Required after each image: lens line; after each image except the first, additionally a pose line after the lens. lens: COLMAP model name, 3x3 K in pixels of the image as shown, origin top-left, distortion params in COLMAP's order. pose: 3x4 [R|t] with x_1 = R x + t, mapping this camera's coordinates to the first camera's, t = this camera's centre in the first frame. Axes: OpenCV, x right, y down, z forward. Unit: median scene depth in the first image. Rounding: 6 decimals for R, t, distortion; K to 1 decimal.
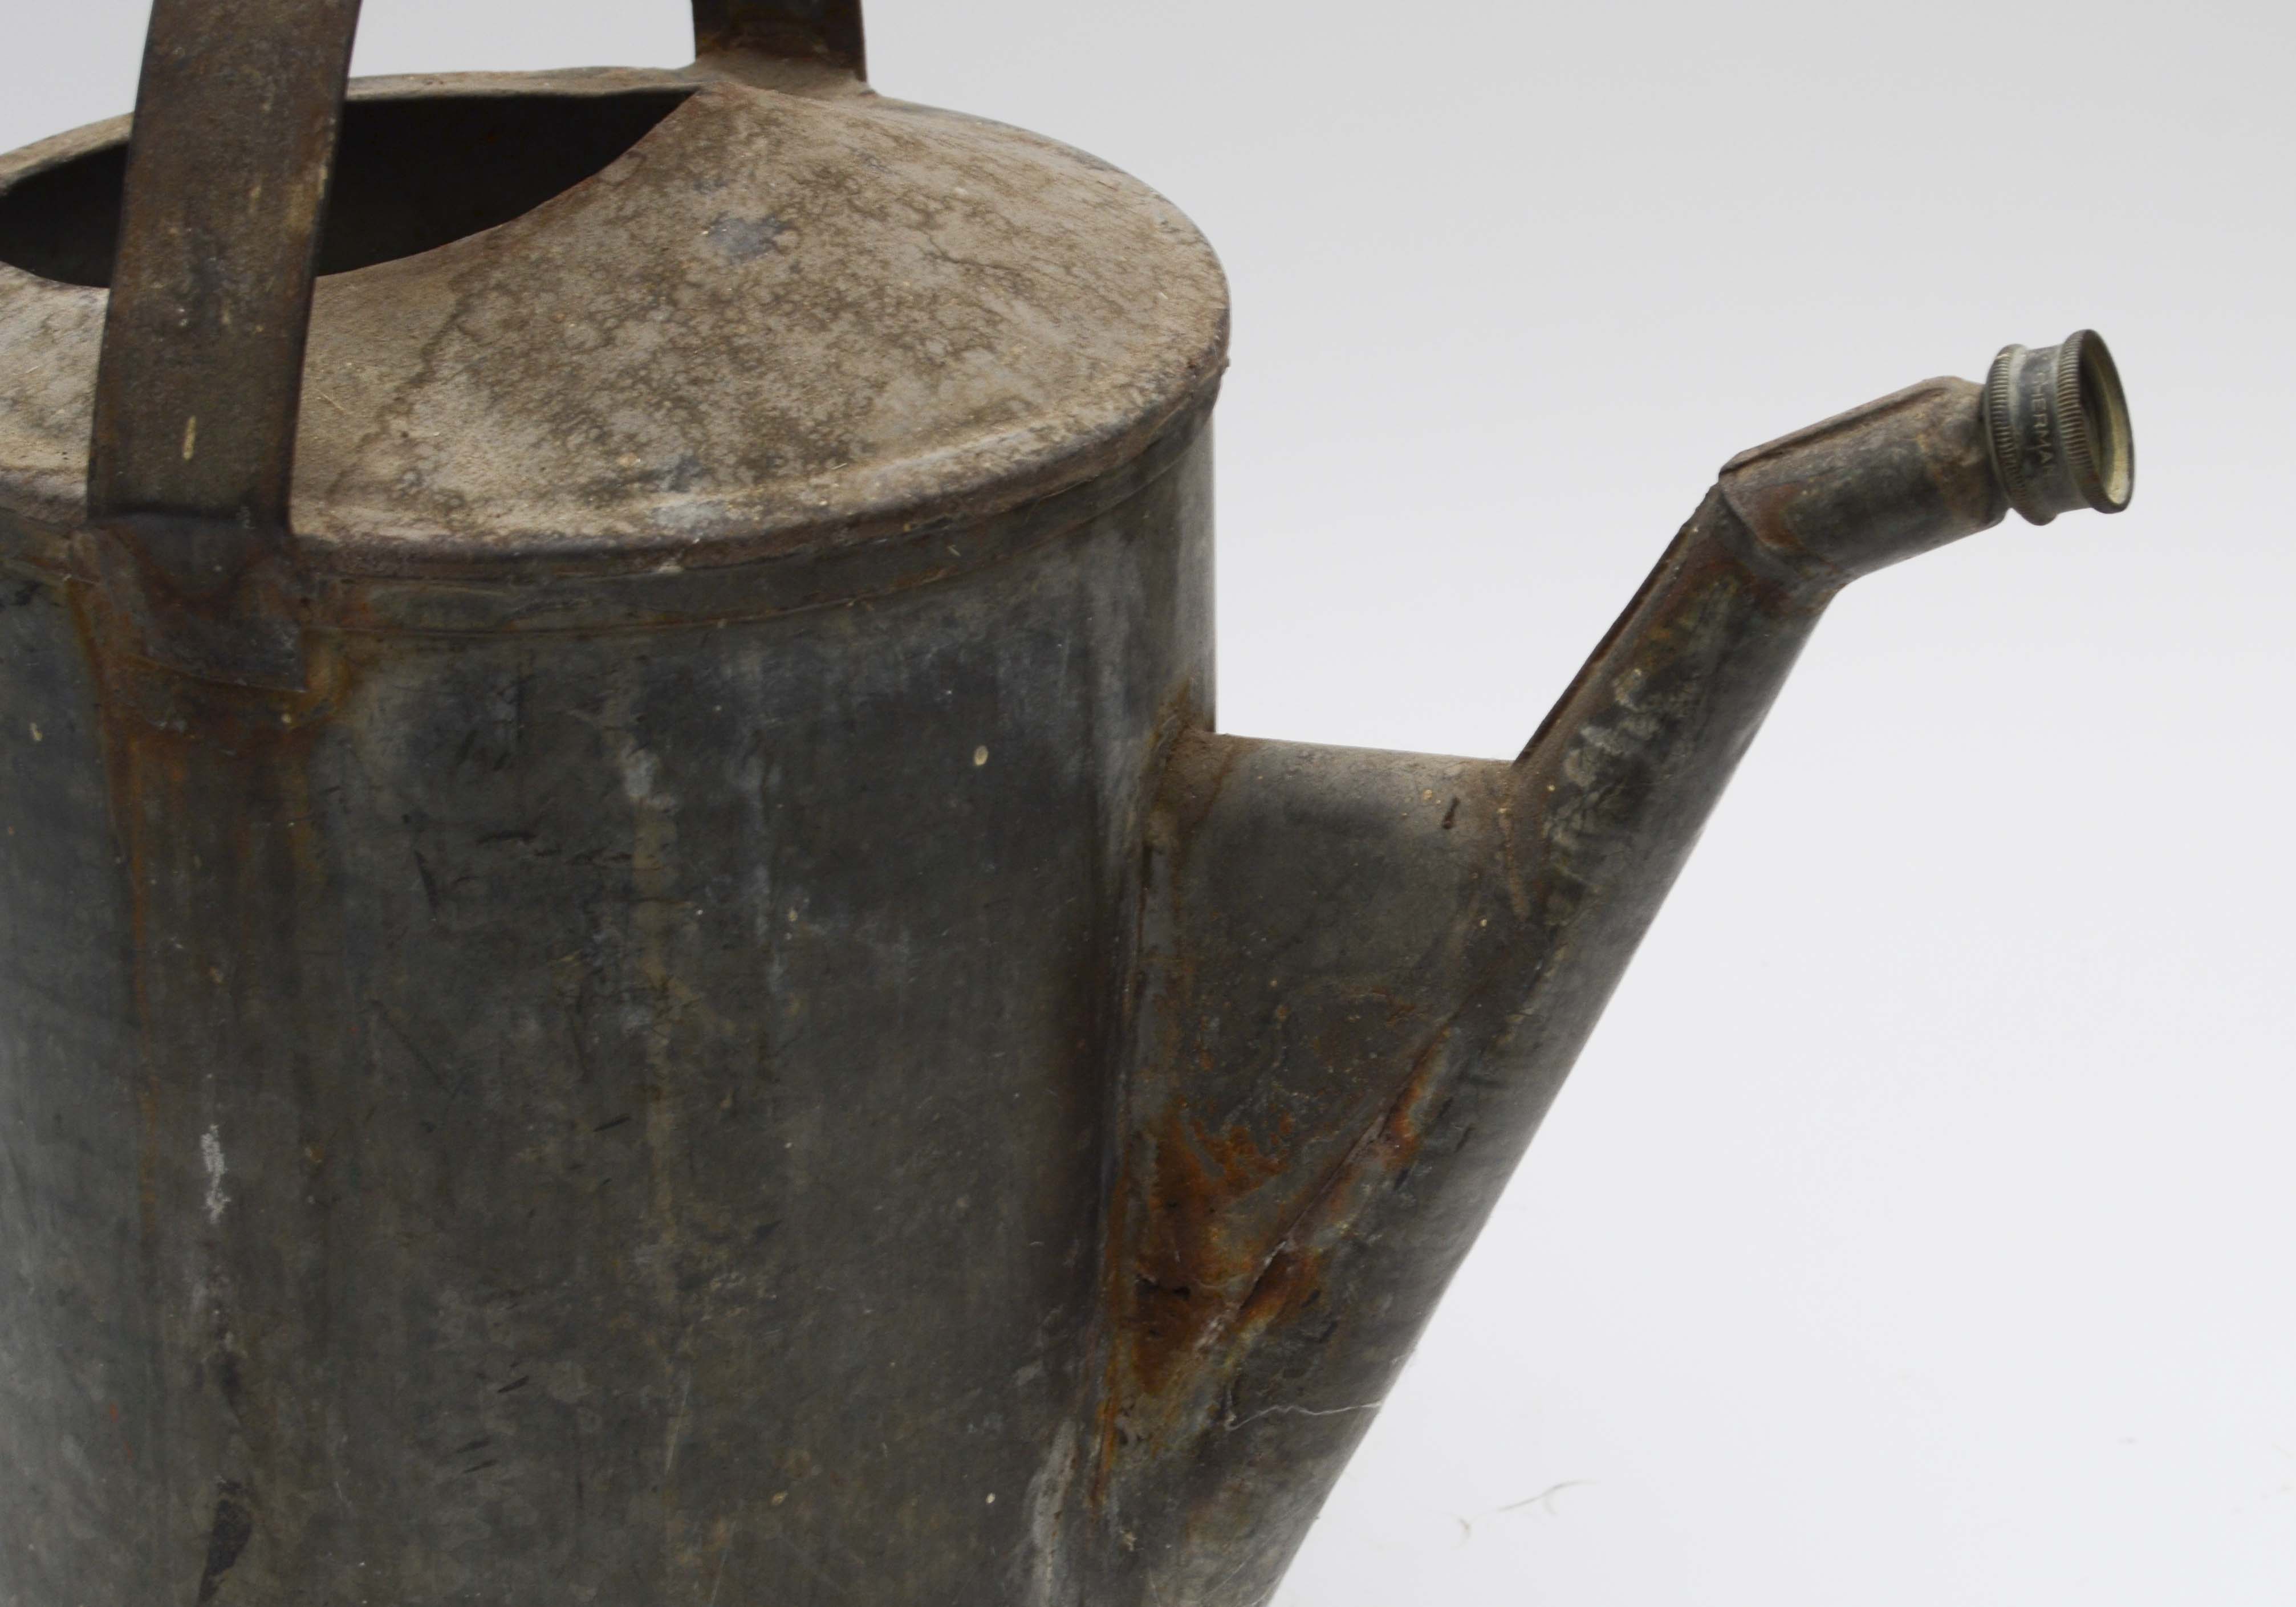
lens RADIAL K [[5716.1, 0, 1205.6], [0, 5716.1, 782.5], [0, 0, 1]] dist [0.060322, 0.000000]
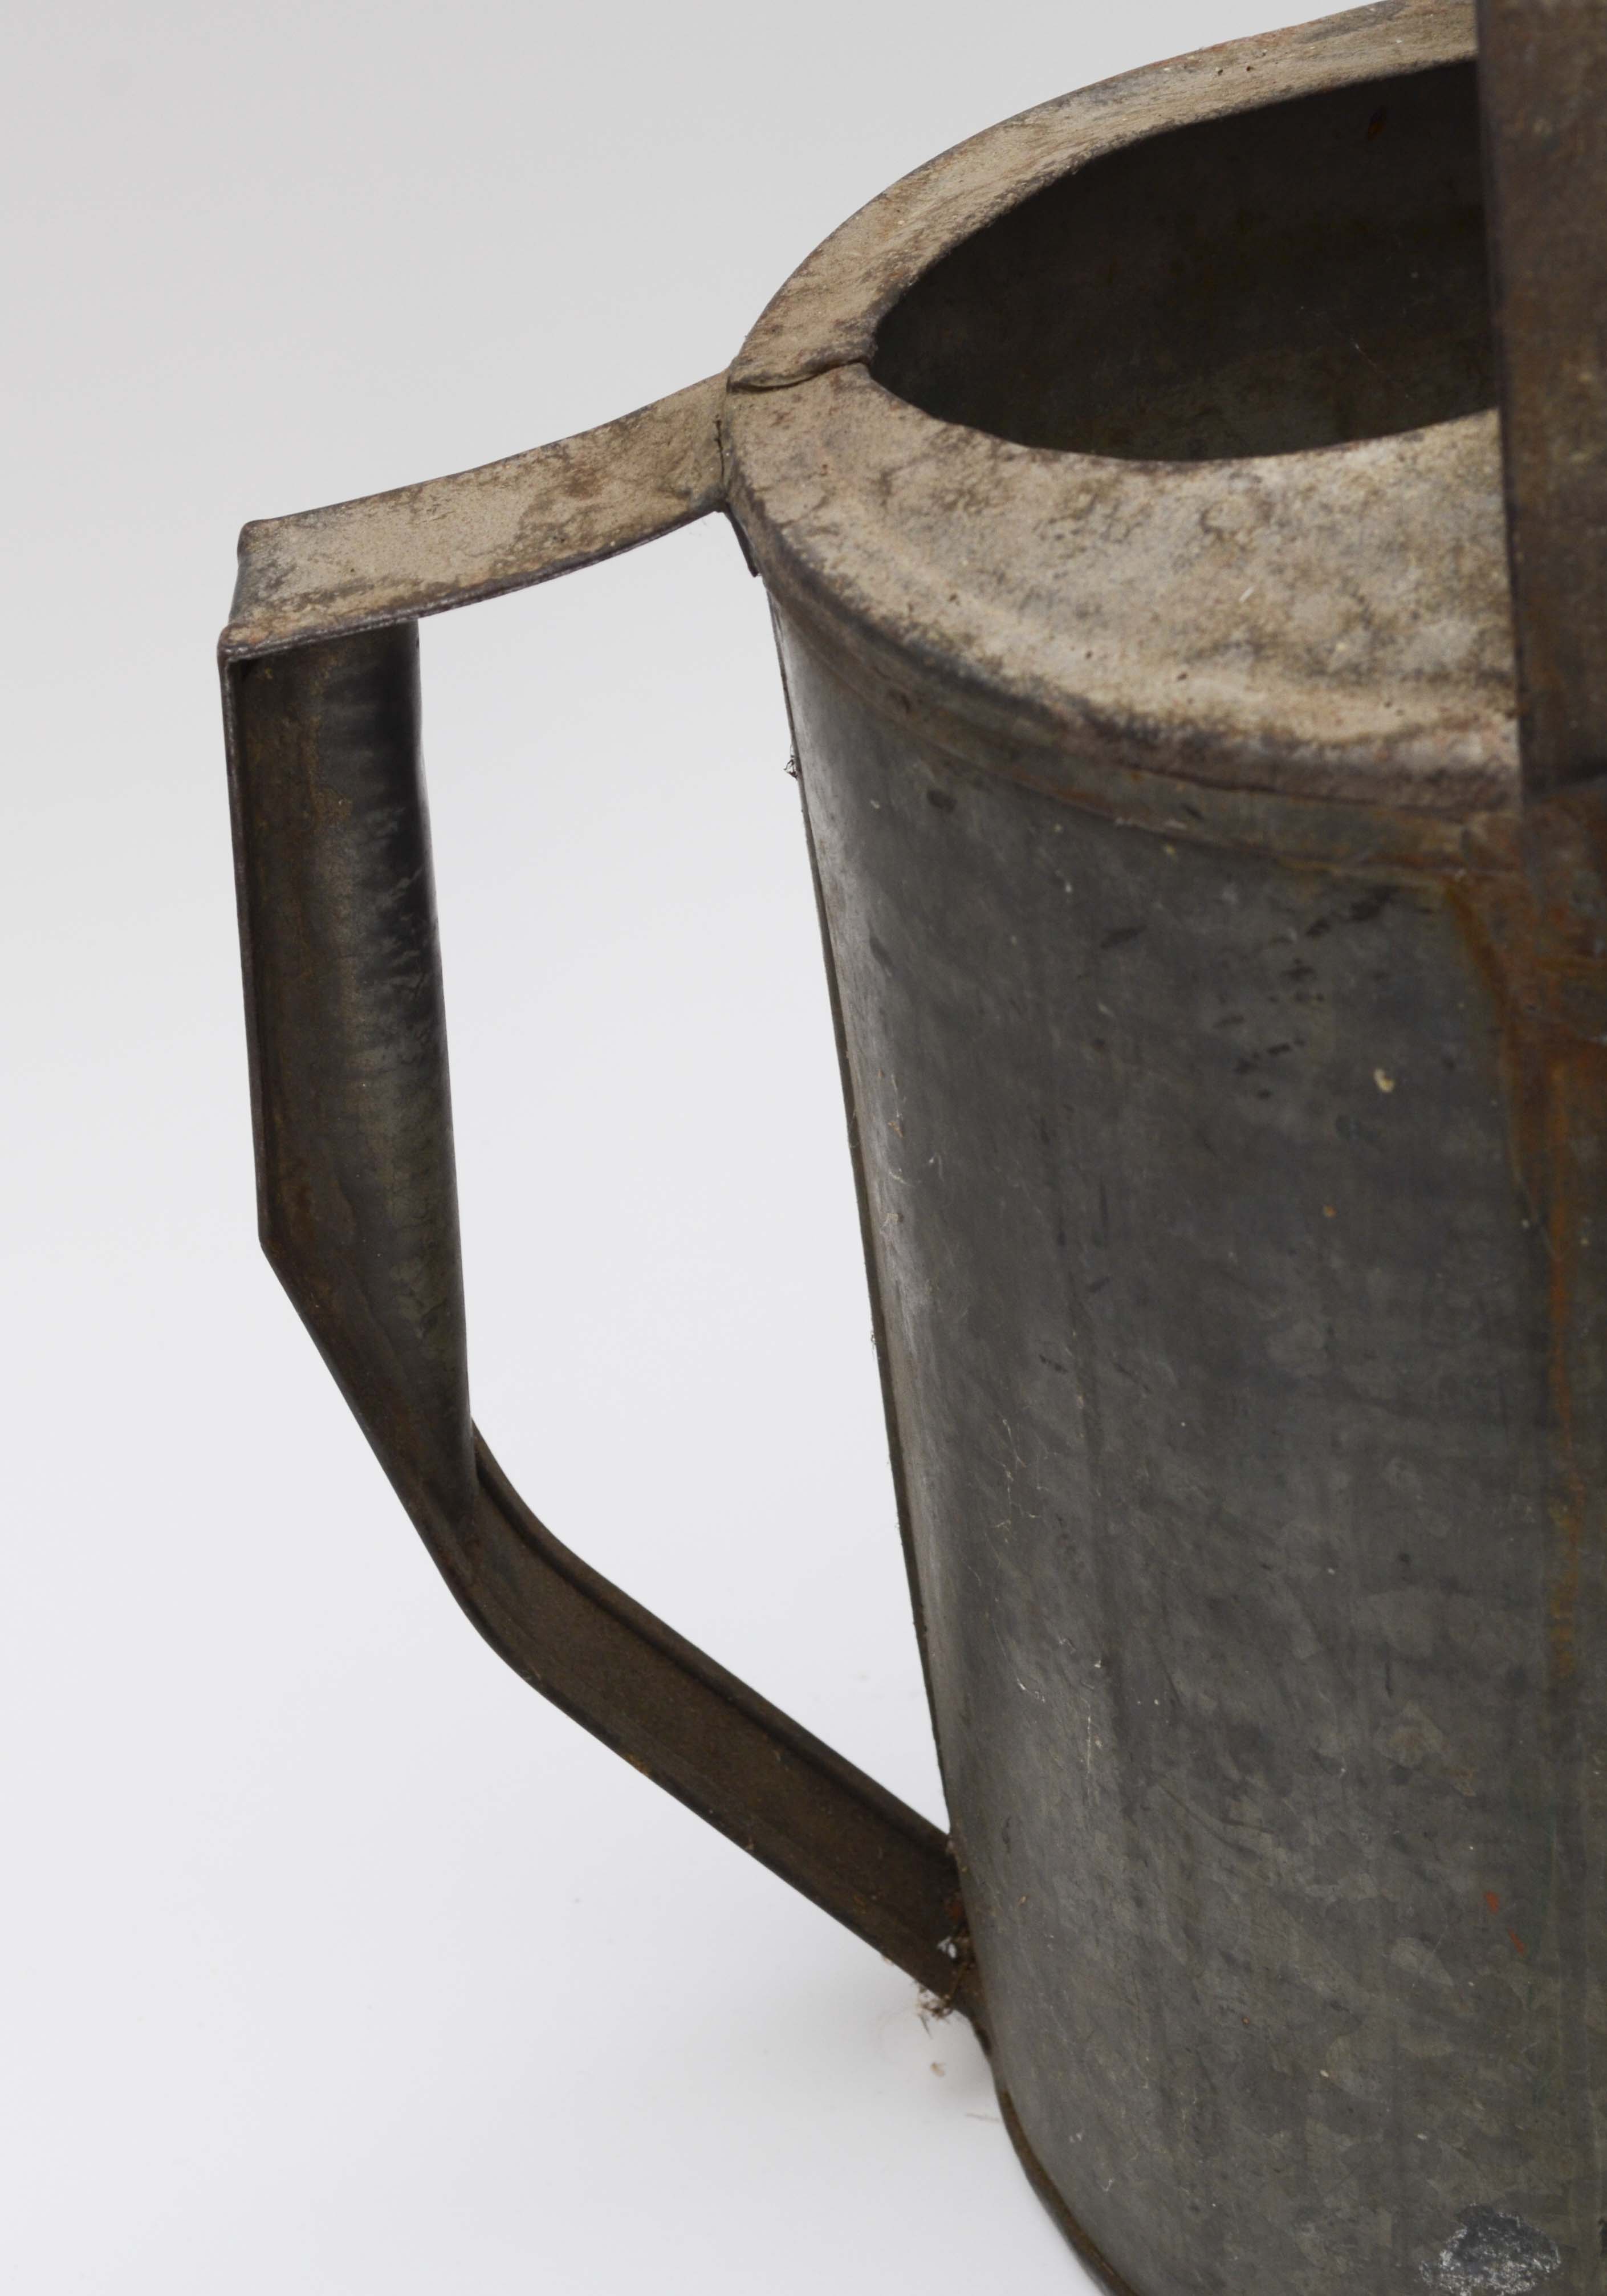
lens RADIAL K [[5716.1, 0, 836.0], [0, 5716.1, 1032.4], [0, 0, 1]] dist [0.060322, 0.000000]
pose [[0.965476, -0.230007, 0.122277, -0.355114], [0.216045, 0.969296, 0.117429, -0.114280], [-0.145532, -0.086958, 0.985525, 0.286253]]
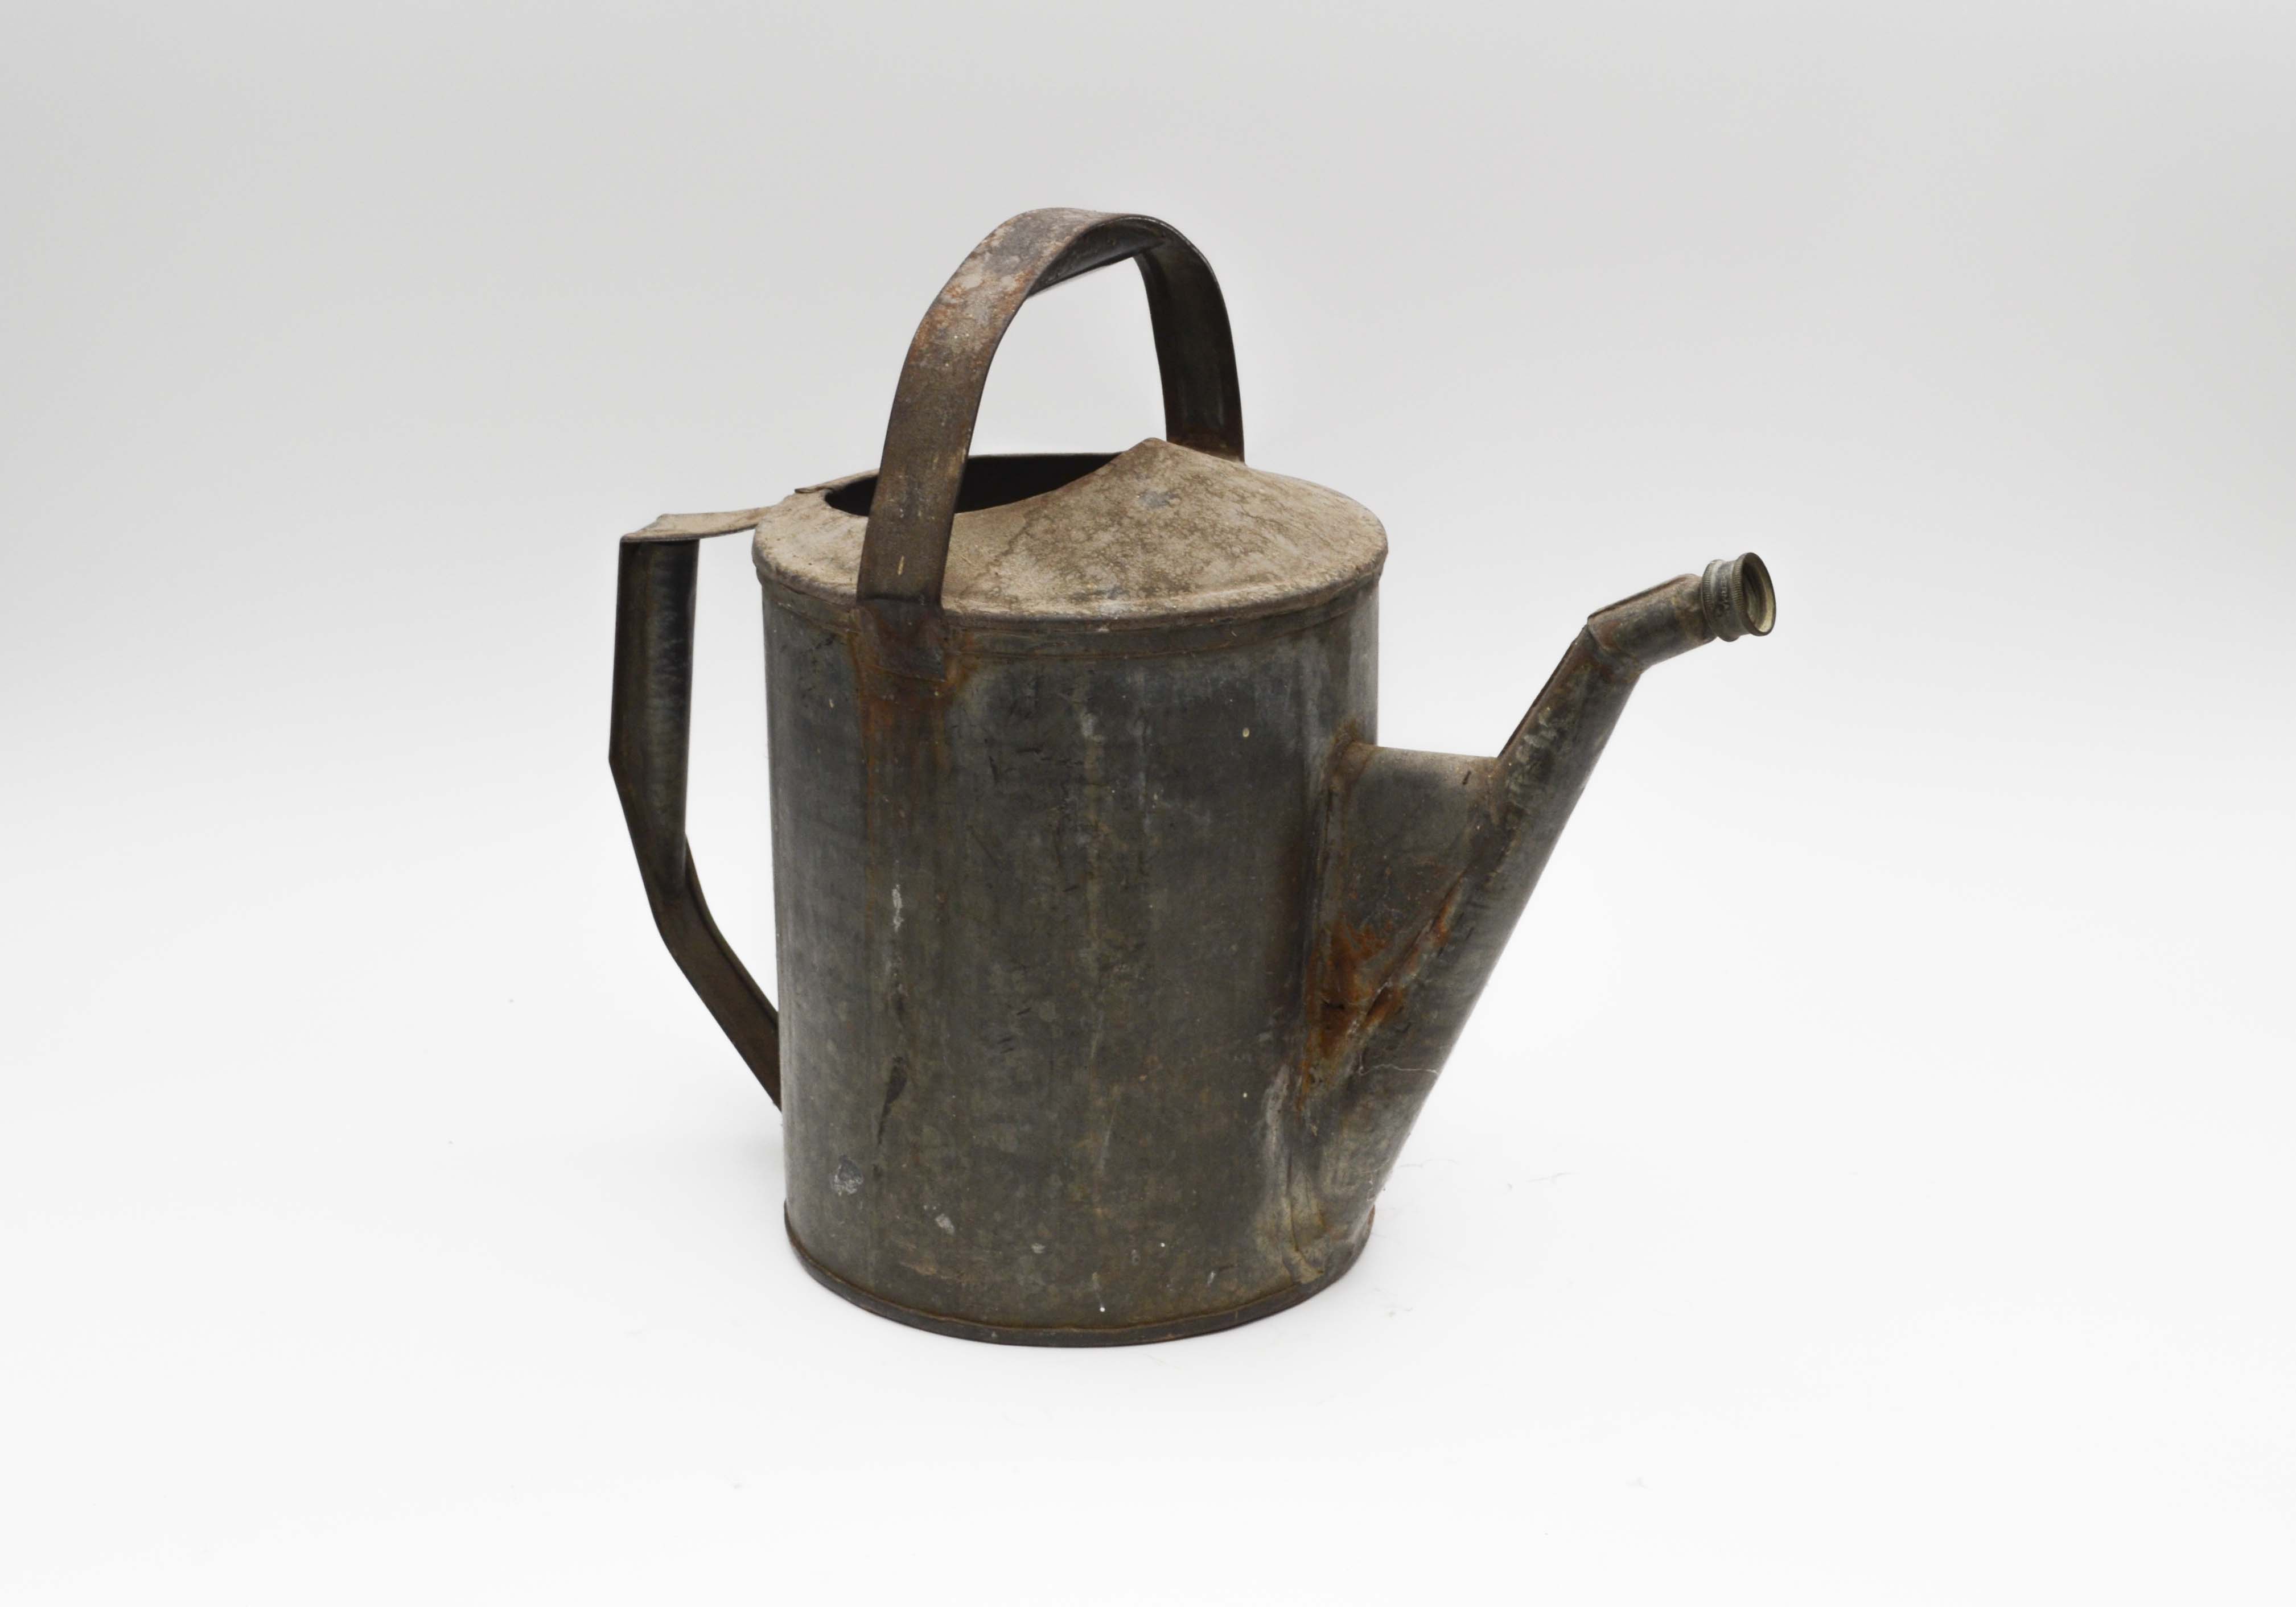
lens RADIAL K [[3744.6, 0, 1110.8], [0, 3744.6, 804.9], [0, 0, 1]] dist [-0.002772, 0.000000]
pose [[0.985949, 0.044683, -0.160960, 0.142272], [-0.060065, 0.993946, -0.092002, 0.158221], [0.155874, 0.100377, 0.982663, -0.424785]]
